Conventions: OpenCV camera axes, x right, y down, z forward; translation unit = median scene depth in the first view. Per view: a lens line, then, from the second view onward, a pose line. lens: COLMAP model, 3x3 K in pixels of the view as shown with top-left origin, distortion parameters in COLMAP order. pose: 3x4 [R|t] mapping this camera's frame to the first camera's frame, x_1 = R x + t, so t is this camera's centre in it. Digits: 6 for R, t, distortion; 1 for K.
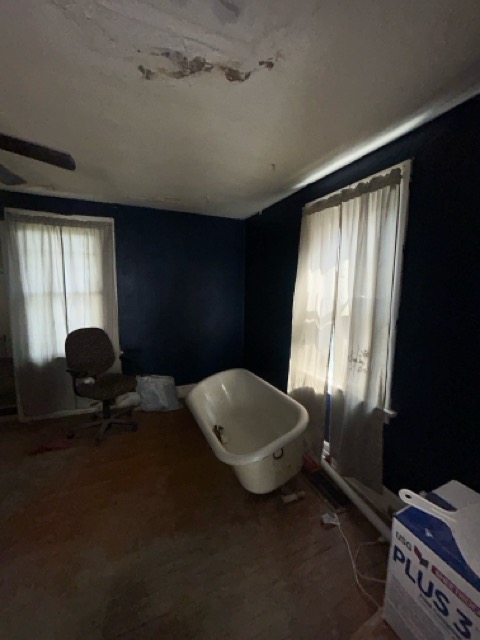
lens RADIAL K [[259.2, 0, 240.7], [0, 259.2, 319.3], [0, 0, 1]] dist [-0.001908, 0.000244]
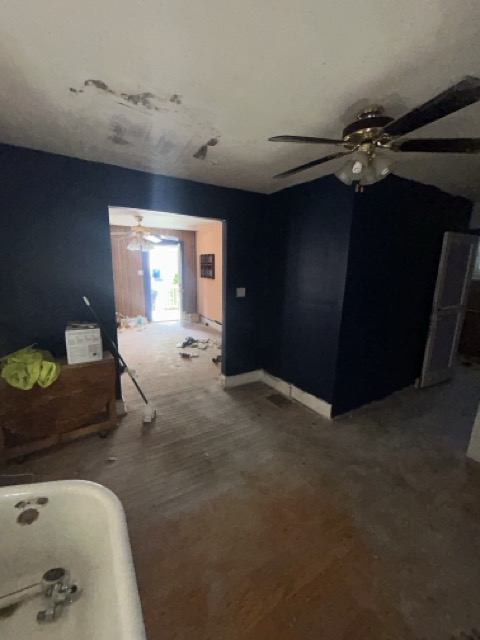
lens RADIAL K [[259.2, 0, 238.2], [0, 259.2, 321.7], [0, 0, 1]] dist [-0.001908, 0.000244]
pose [[-0.994598, -0.007634, -0.103525, -0.224671], [-0.040946, 0.945283, 0.323671, -0.145844], [0.095389, 0.326161, -0.940489, 1.052261]]
